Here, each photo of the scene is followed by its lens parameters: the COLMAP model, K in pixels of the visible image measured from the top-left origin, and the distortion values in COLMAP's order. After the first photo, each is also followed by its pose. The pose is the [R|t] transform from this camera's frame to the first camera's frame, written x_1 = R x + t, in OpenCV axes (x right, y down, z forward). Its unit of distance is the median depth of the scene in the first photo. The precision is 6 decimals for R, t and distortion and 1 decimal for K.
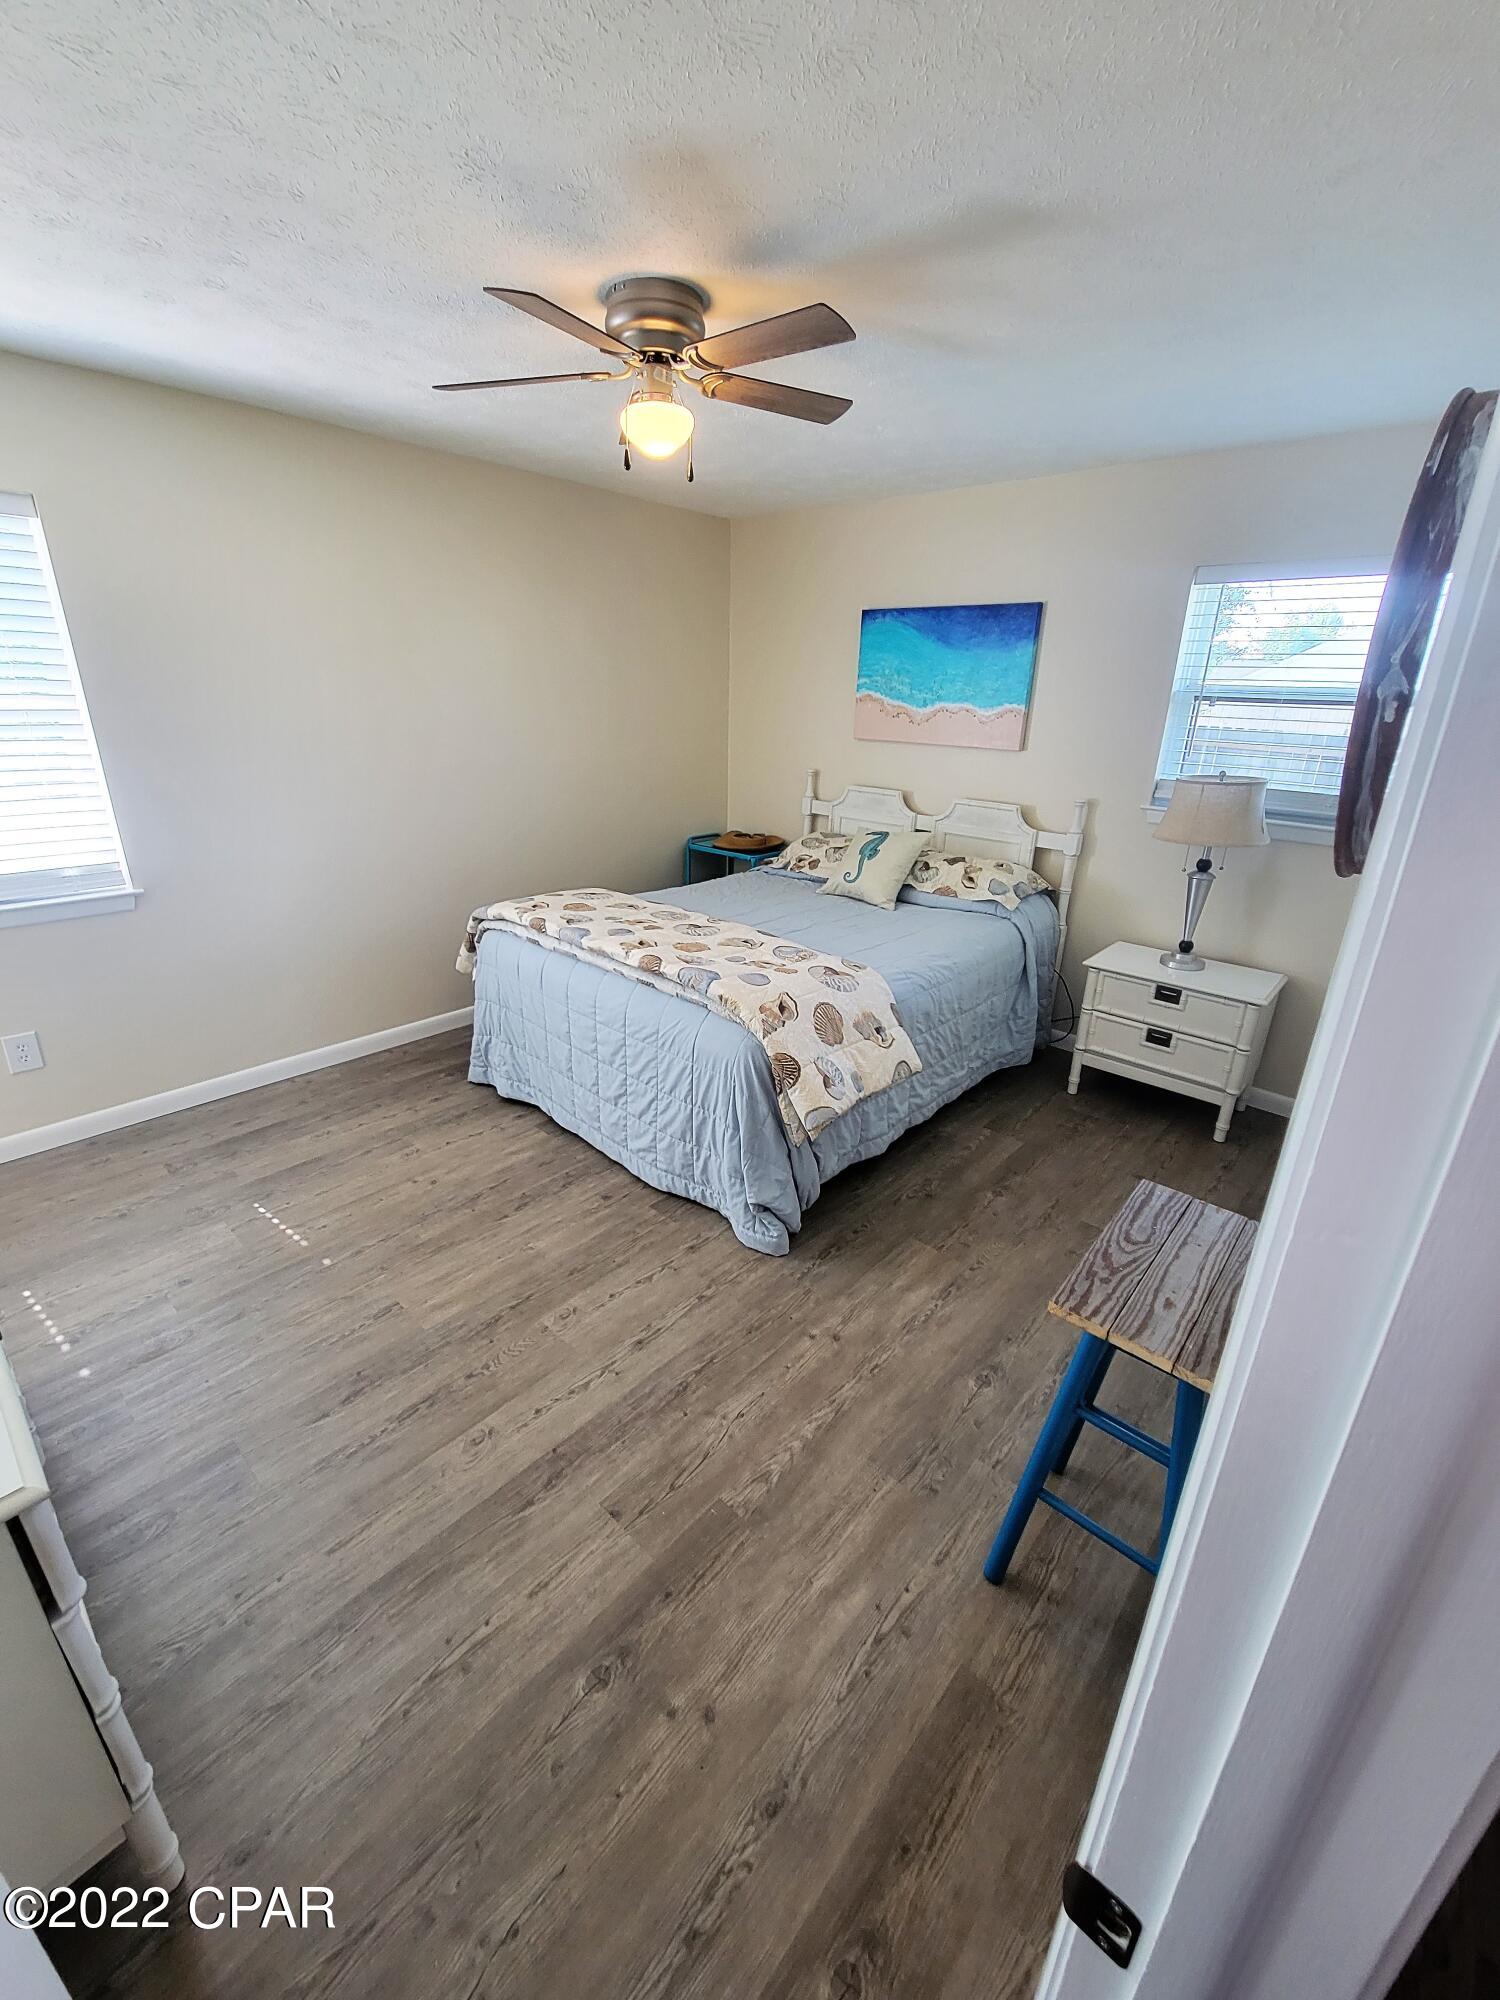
lens RADIAL K [[818.0, 0, 750.3], [0, 818.0, 1000.9], [0, 0, 1]] dist [-0.000009, 0.000061]
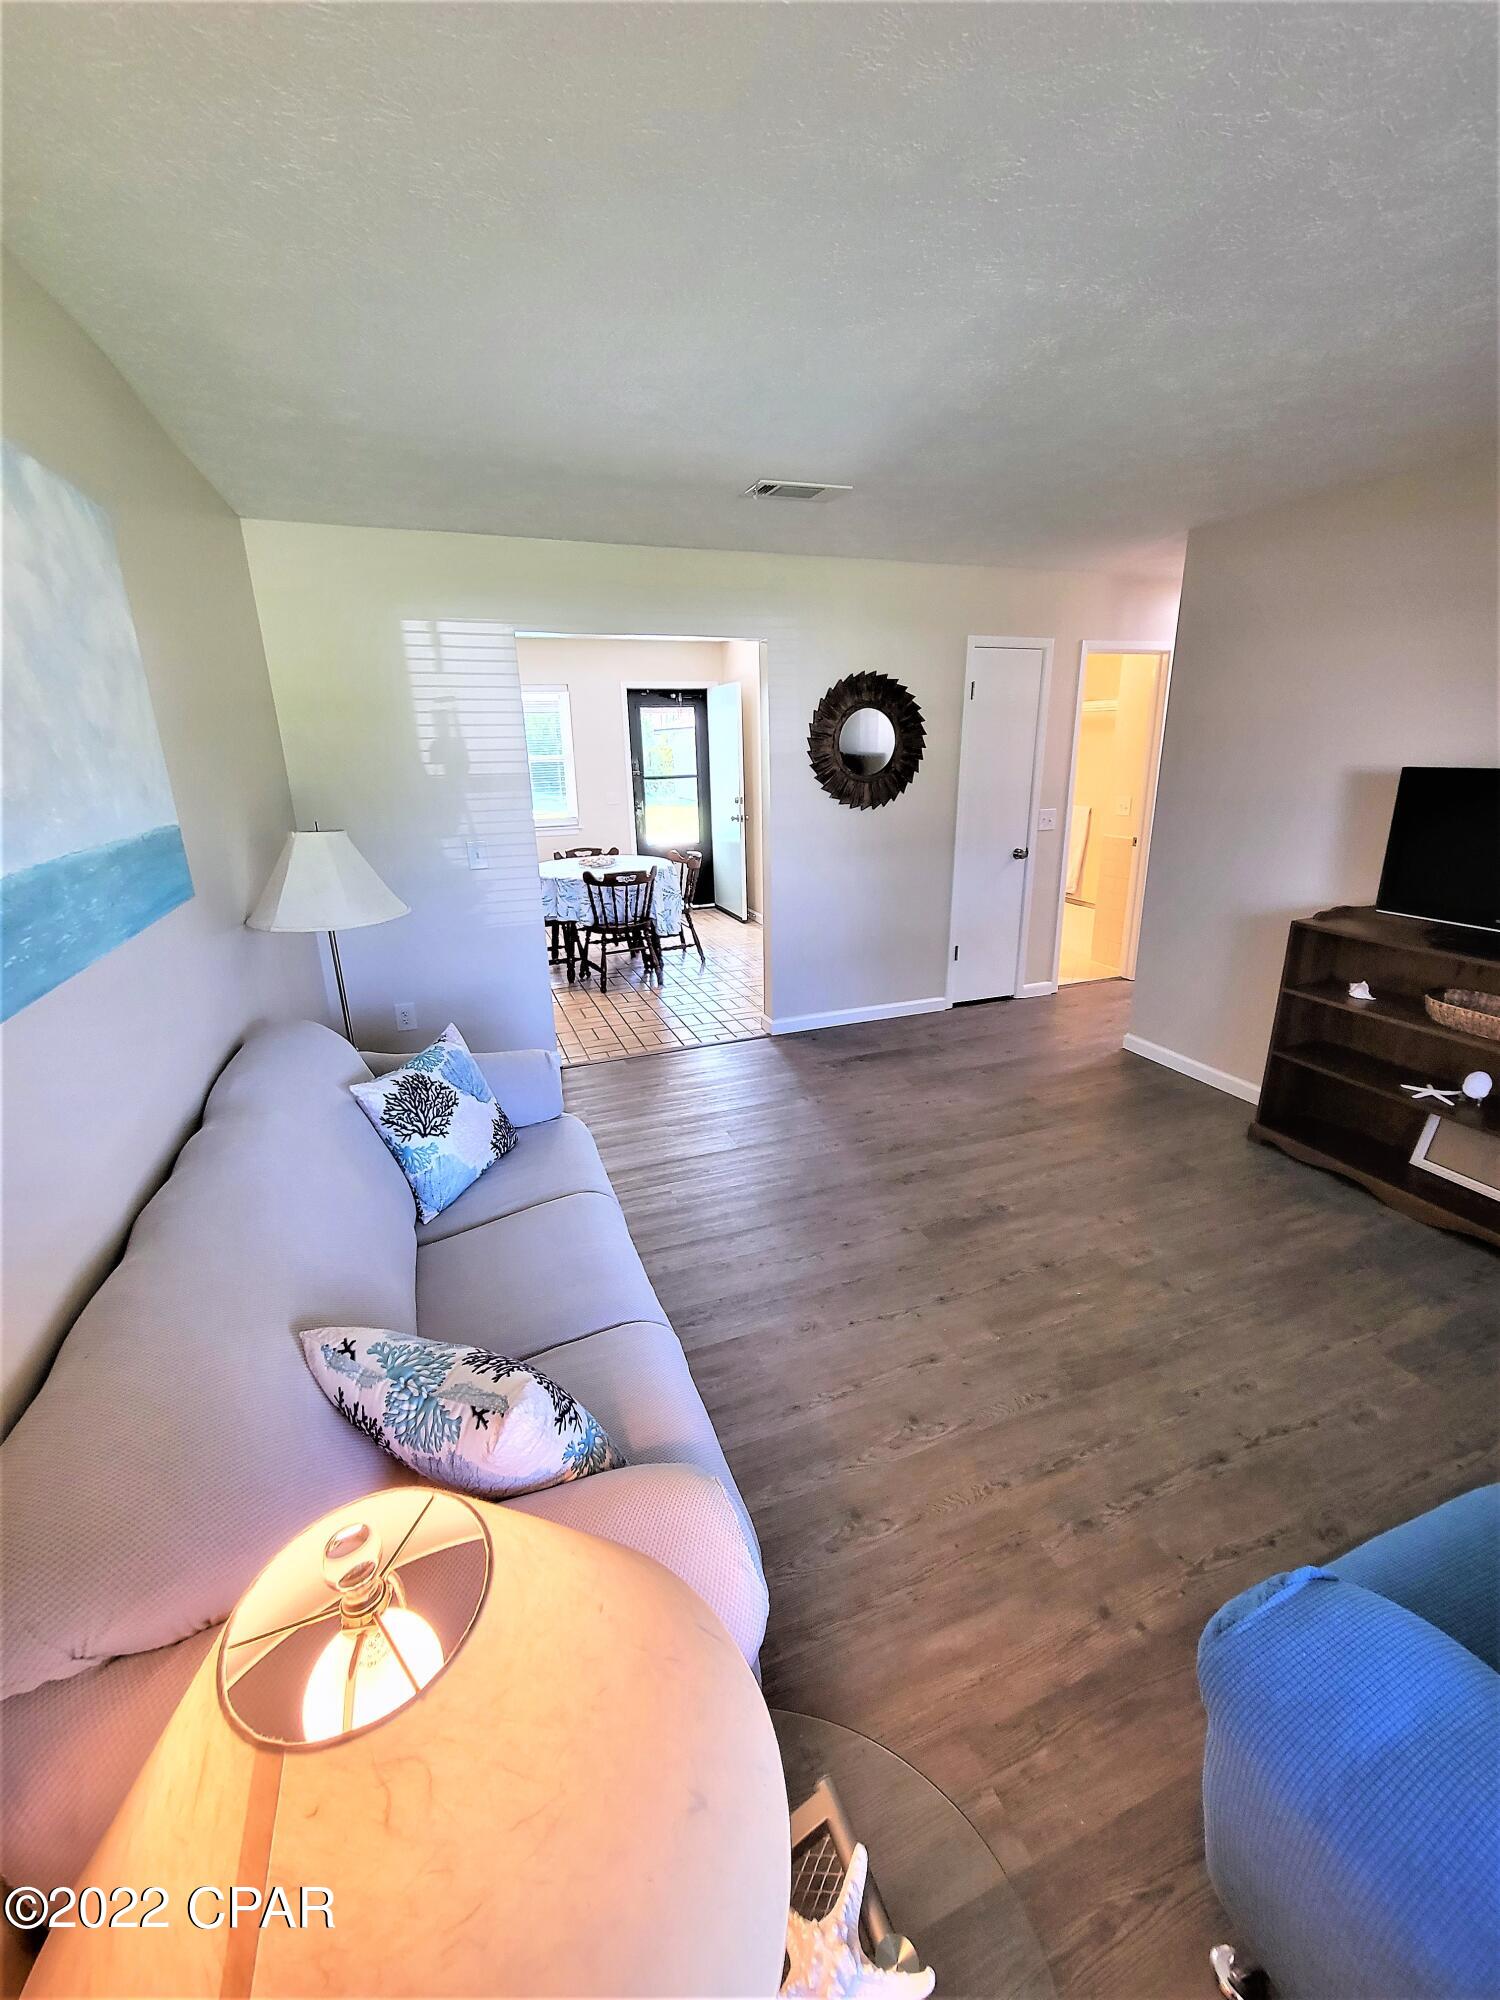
lens RADIAL K [[818.0, 0, 748.9], [0, 818.0, 997.2], [0, 0, 1]] dist [-0.000009, 0.000061]
pose [[-0.882544, -0.135295, 0.450346, -0.008957], [0.181178, 0.785935, 0.591170, -0.549188], [-0.433925, 0.603326, -0.669109, 1.352121]]
